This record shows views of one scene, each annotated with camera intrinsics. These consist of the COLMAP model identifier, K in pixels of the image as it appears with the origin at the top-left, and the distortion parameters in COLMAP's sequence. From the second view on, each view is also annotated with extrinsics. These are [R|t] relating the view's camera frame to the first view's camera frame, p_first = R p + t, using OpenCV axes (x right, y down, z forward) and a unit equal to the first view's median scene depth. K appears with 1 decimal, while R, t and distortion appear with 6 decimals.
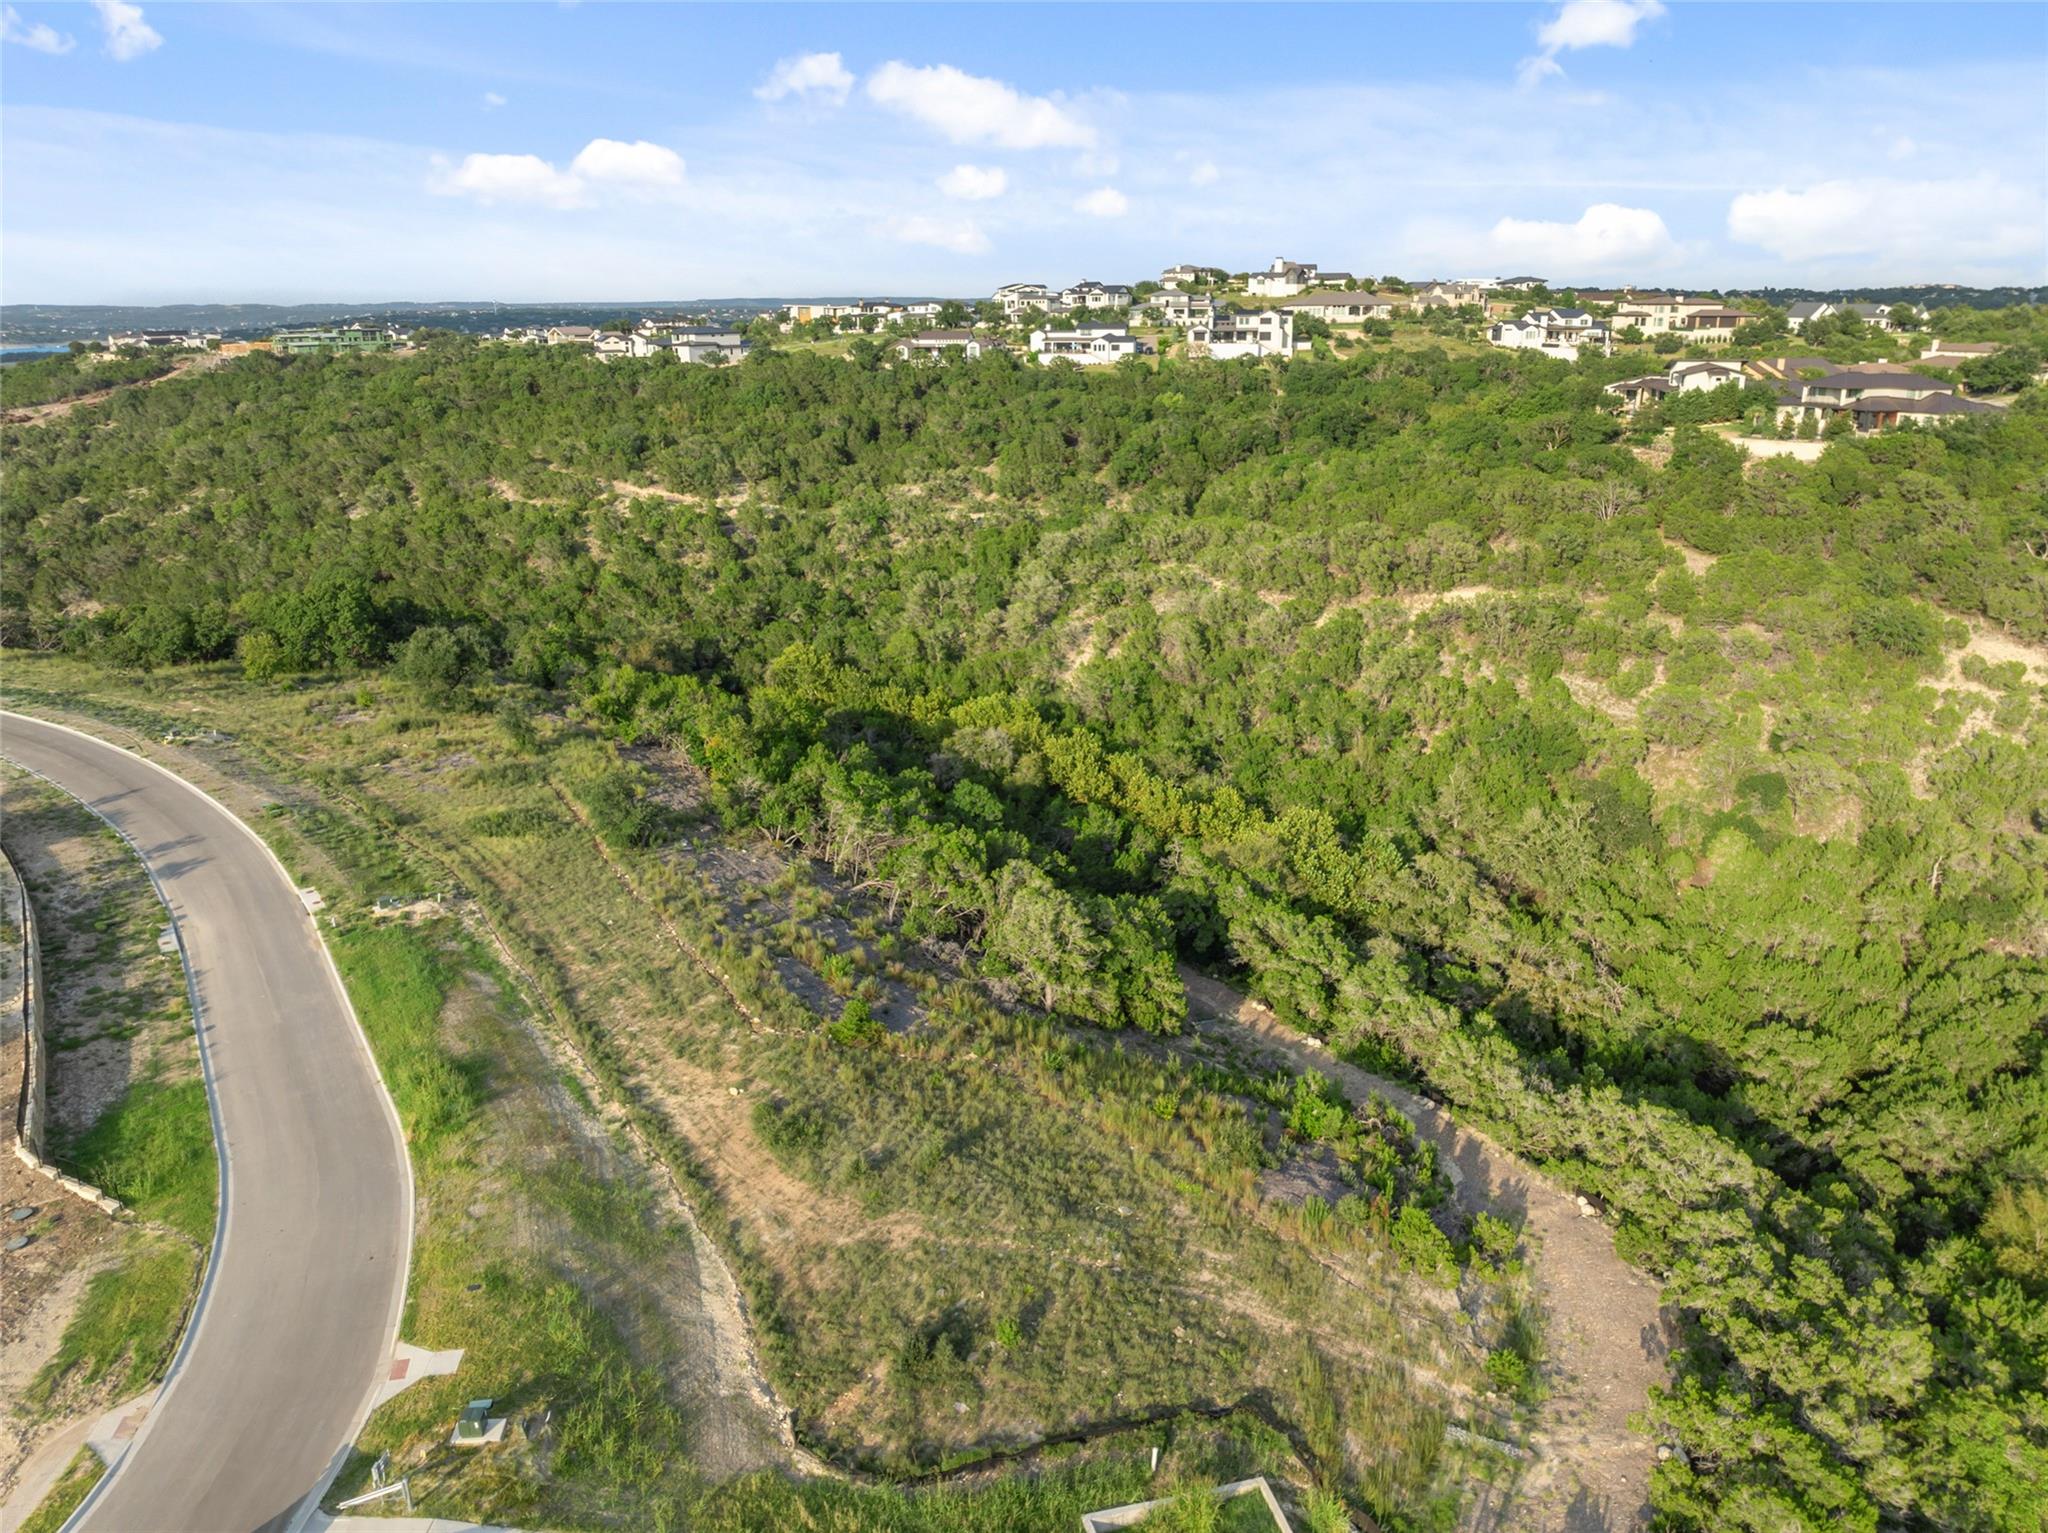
lens RADIAL K [[1440.5, 0, 1024.0], [0, 1440.5, 766.5], [0, 0, 1]] dist [-0.041598, 0.005378]
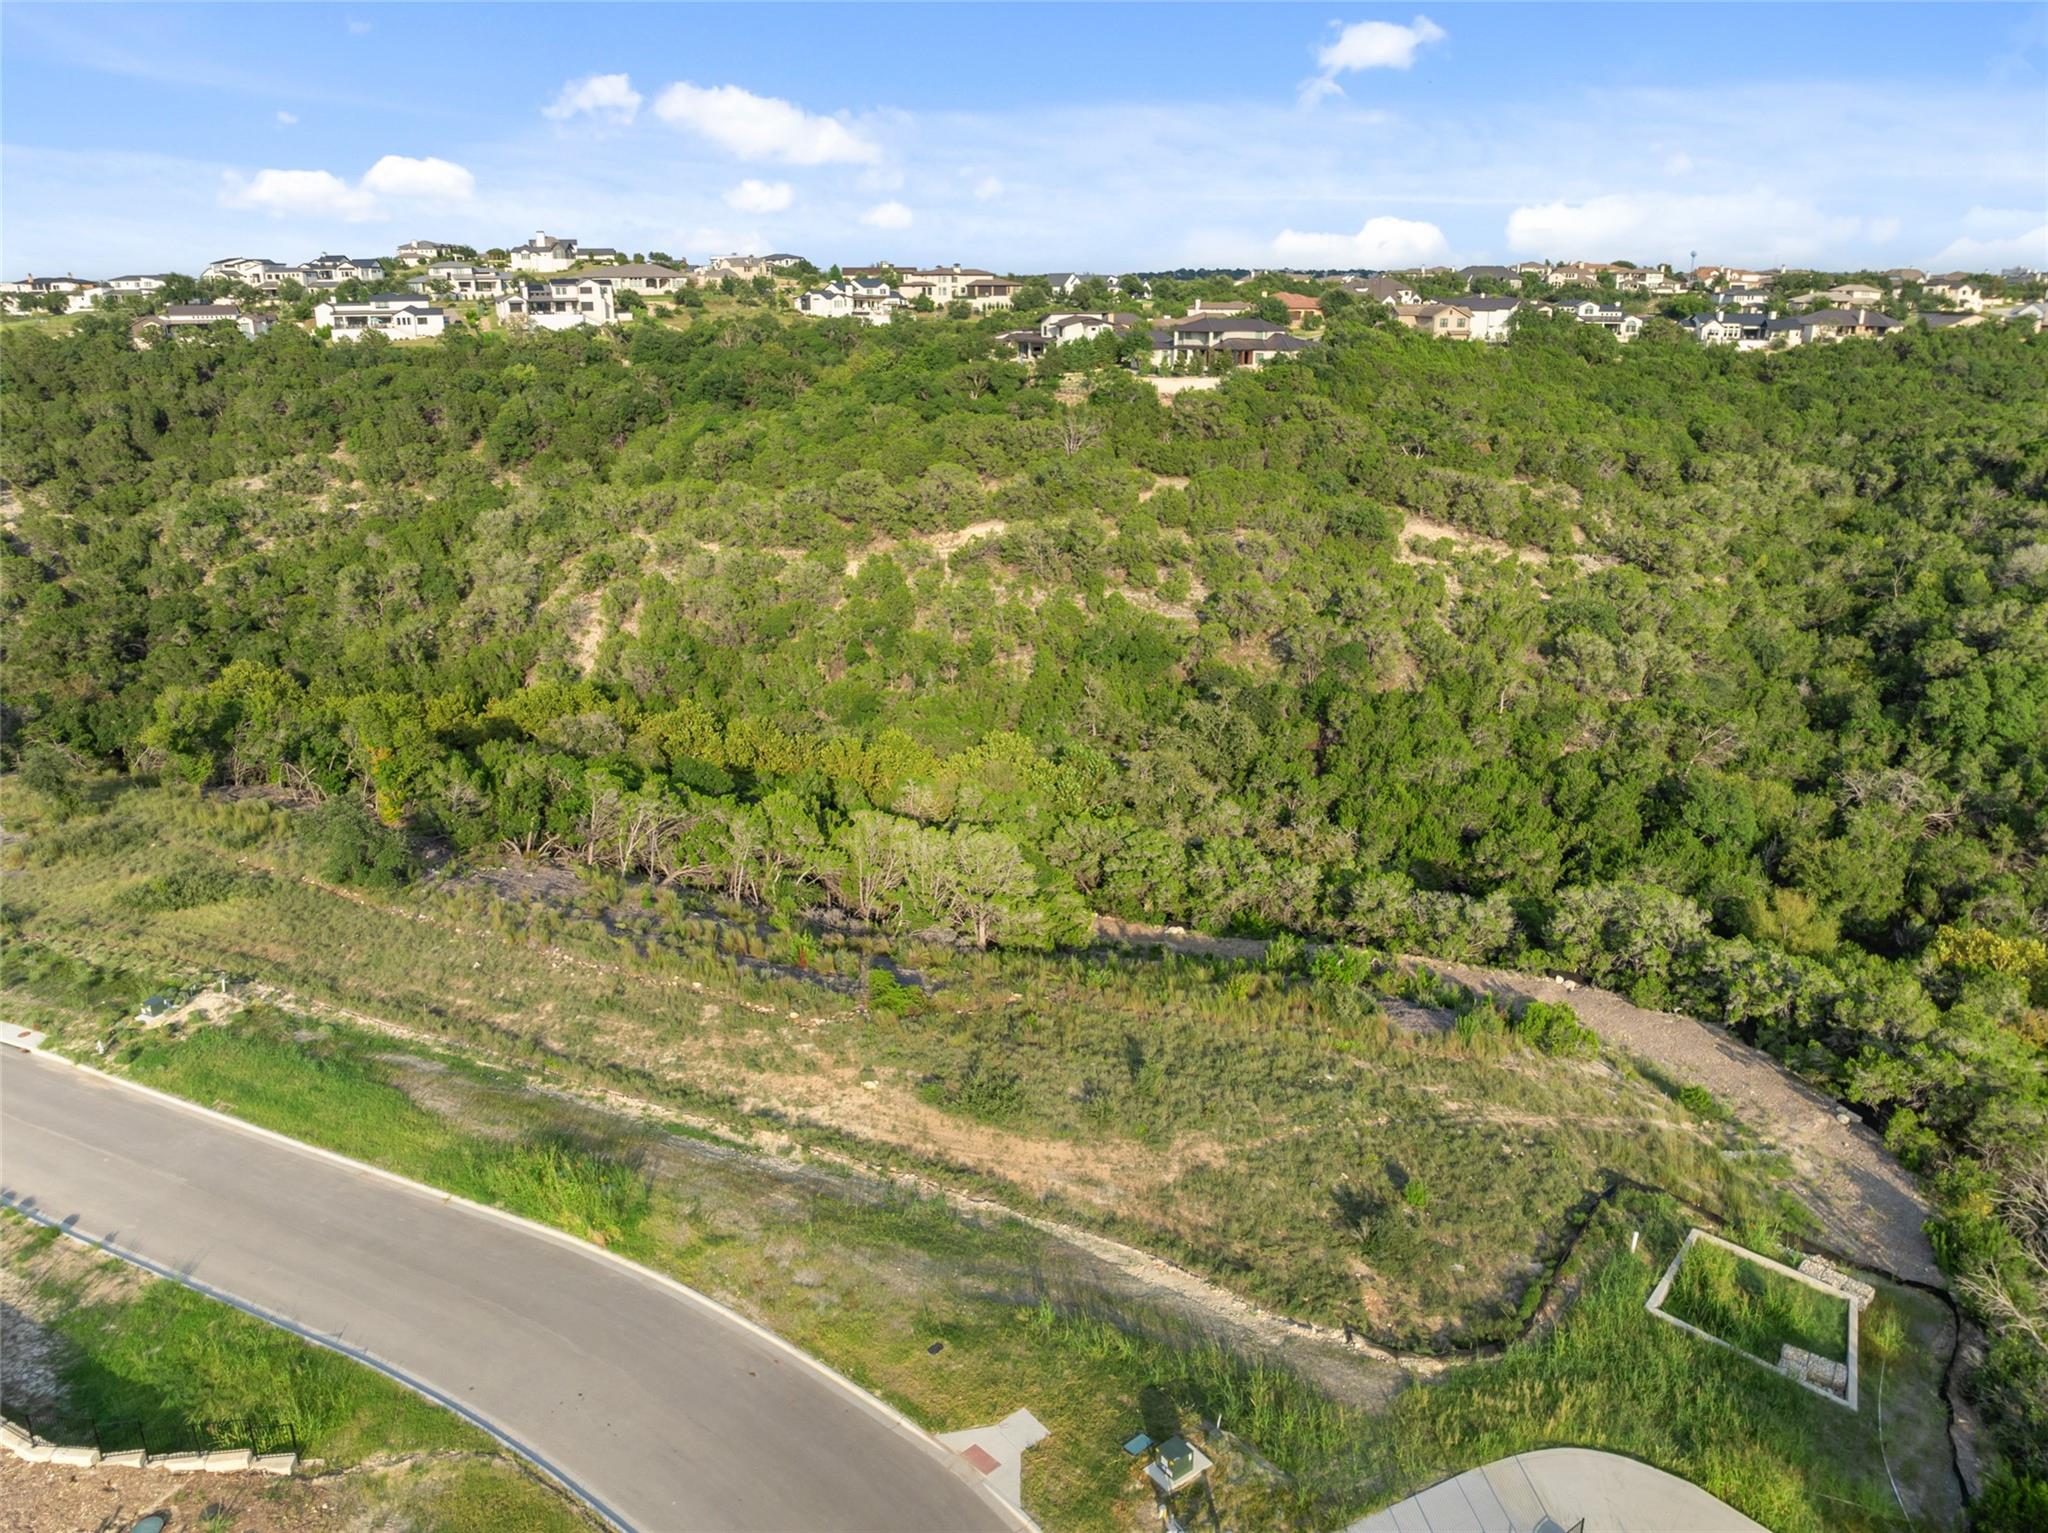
lens RADIAL K [[1440.5, 0, 1024.0], [0, 1440.5, 766.5], [0, 0, 1]] dist [-0.041598, 0.005378]
pose [[0.851617, -0.157694, 0.499881, -0.223299], [0.155479, 0.986749, 0.046403, 0.006196], [-0.500574, 0.038204, 0.864850, 0.090126]]
